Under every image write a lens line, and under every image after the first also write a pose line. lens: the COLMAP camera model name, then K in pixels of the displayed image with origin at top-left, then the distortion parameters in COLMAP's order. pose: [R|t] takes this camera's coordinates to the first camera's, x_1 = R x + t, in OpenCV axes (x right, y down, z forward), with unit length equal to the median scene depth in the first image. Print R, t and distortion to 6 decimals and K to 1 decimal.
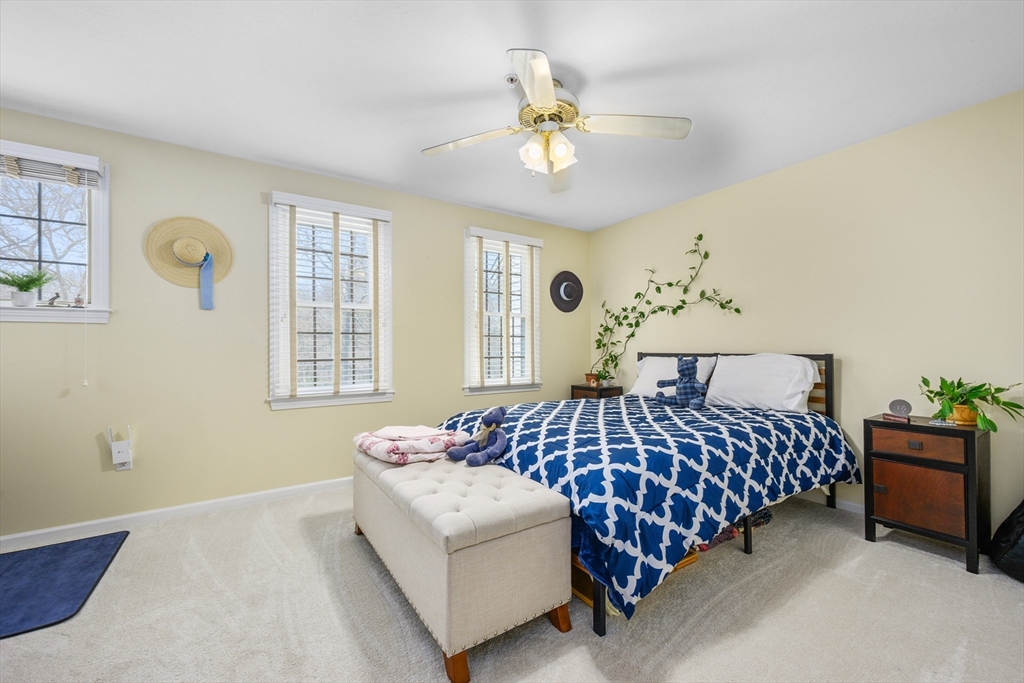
lens RADIAL K [[410.1, 0, 513.2], [0, 410.1, 344.2], [0, 0, 1]] dist [0.001261, 0.000017]
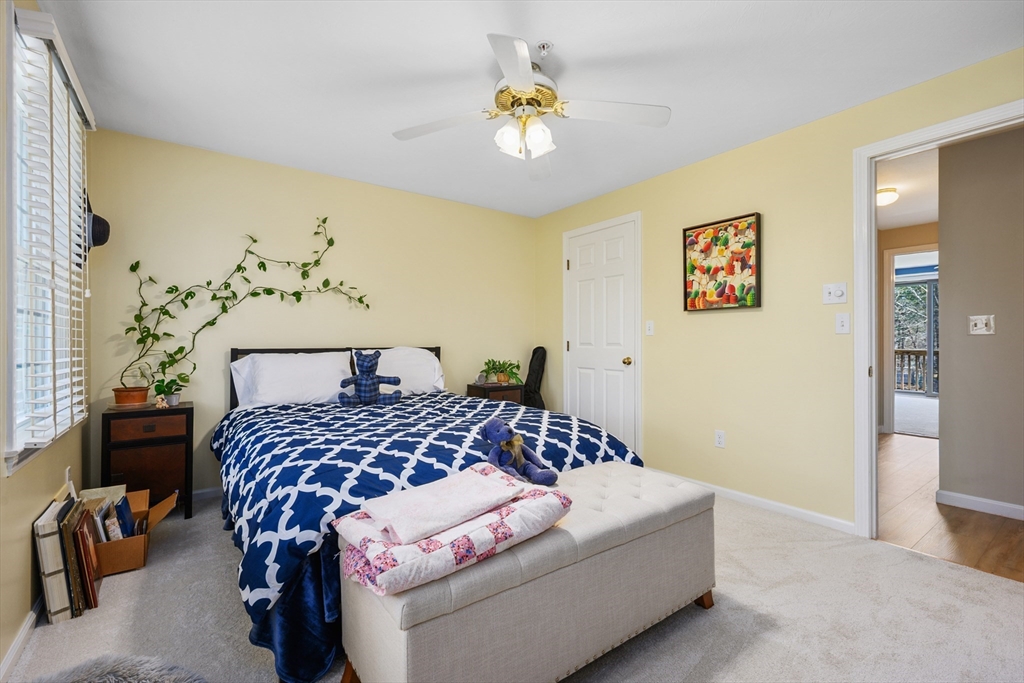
lens RADIAL K [[435.7, 0, 515.5], [0, 435.7, 340.5], [0, 0, 1]] dist [0.001538, 0.000072]
pose [[-0.088035, -0.005030, 0.996105, -0.554479], [-0.004804, 0.999978, 0.004625, 0.000120], [-0.996106, -0.004378, -0.088057, 0.669066]]
